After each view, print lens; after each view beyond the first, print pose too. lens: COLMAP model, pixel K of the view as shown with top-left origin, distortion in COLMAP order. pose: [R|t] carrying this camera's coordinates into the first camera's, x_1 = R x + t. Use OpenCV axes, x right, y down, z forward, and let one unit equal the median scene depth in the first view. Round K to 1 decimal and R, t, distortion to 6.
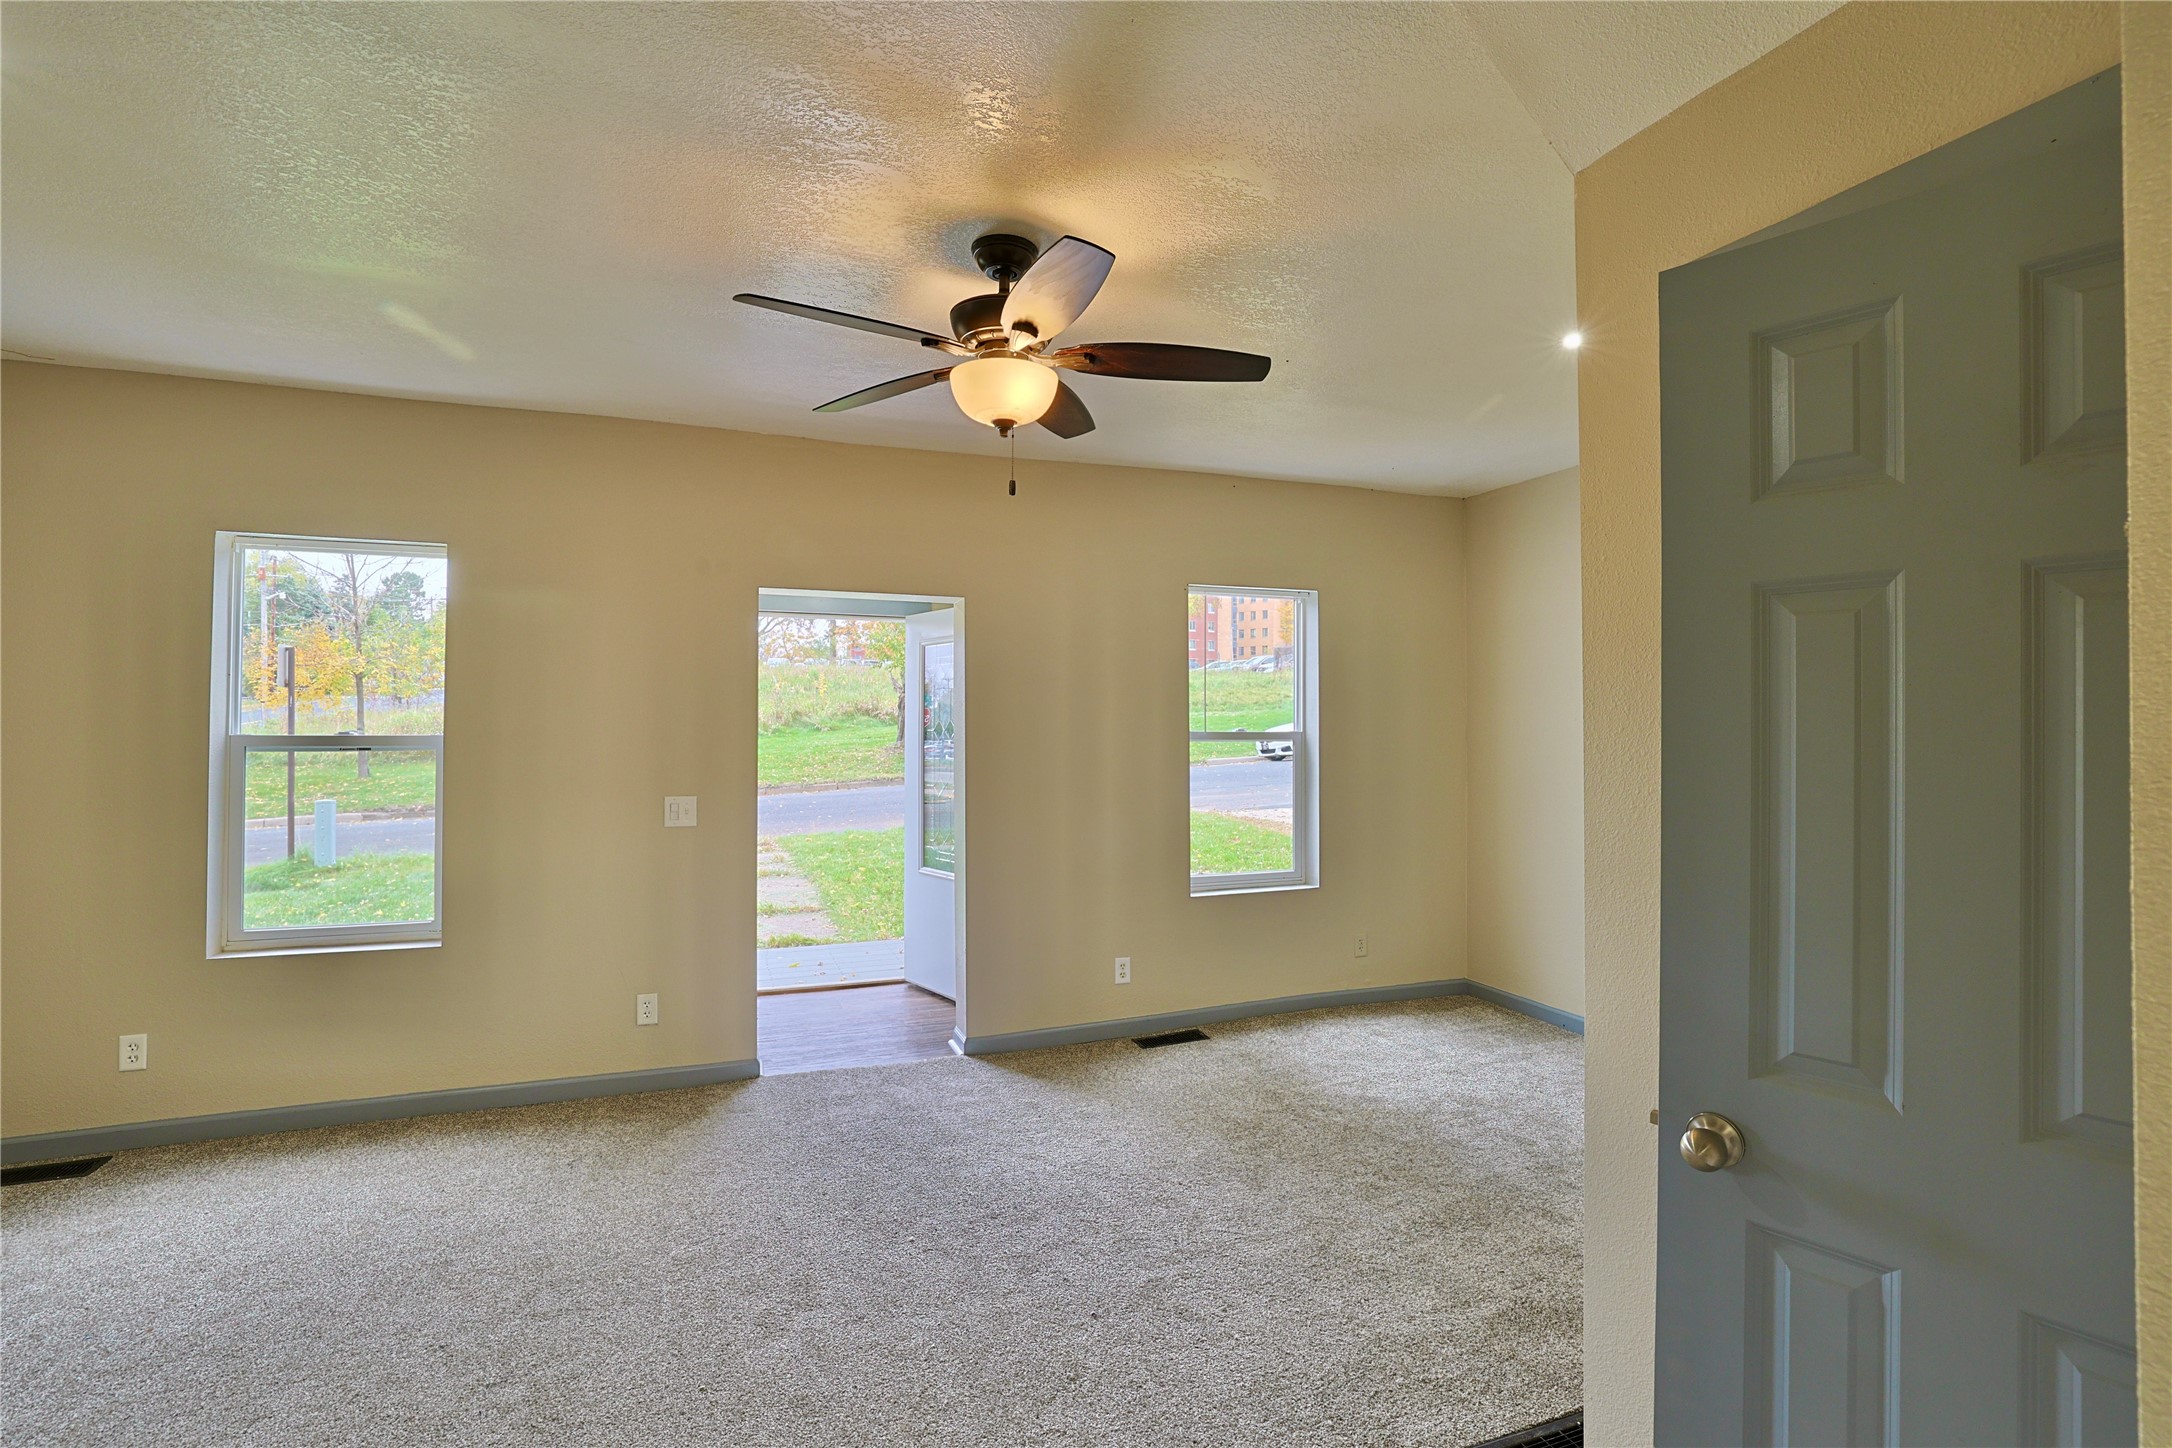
lens RADIAL K [[1001.8, 0, 1095.7], [0, 1001.8, 725.0], [0, 0, 1]] dist [-0.042849, 0.014870]
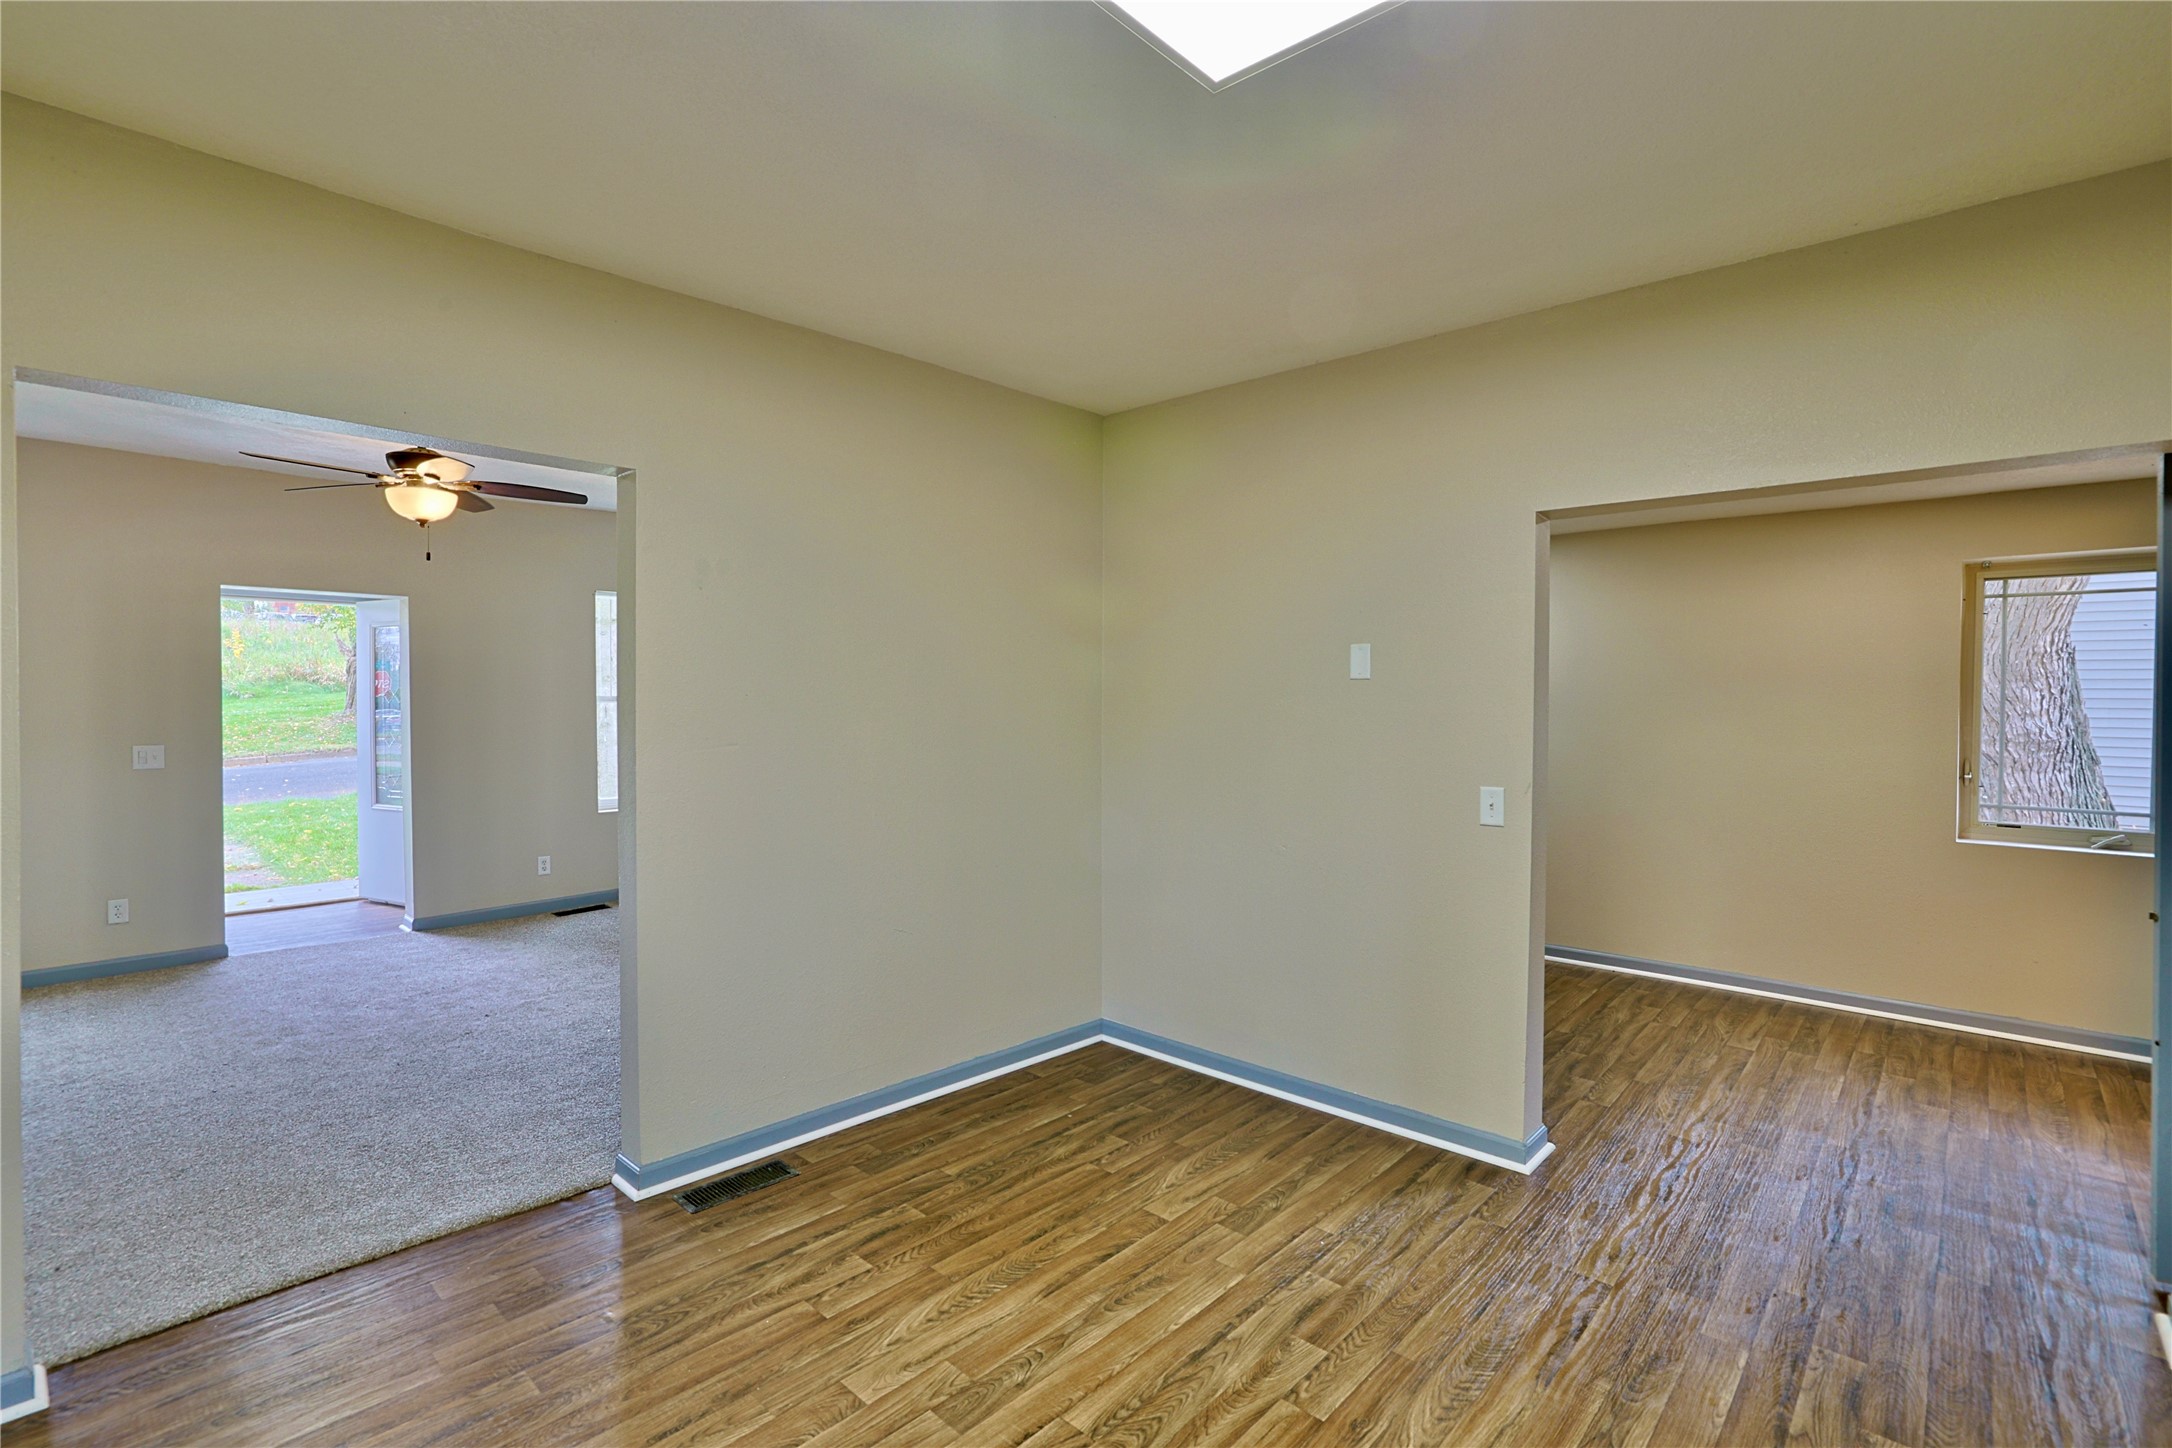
lens RADIAL K [[1001.8, 0, 1102.8], [0, 1001.8, 719.9], [0, 0, 1]] dist [-0.042849, 0.014870]
pose [[0.895175, -0.007490, 0.445652, 0.111567], [-0.004123, 0.999677, 0.025084, 0.001276], [-0.445695, -0.024292, 0.894855, -0.592402]]
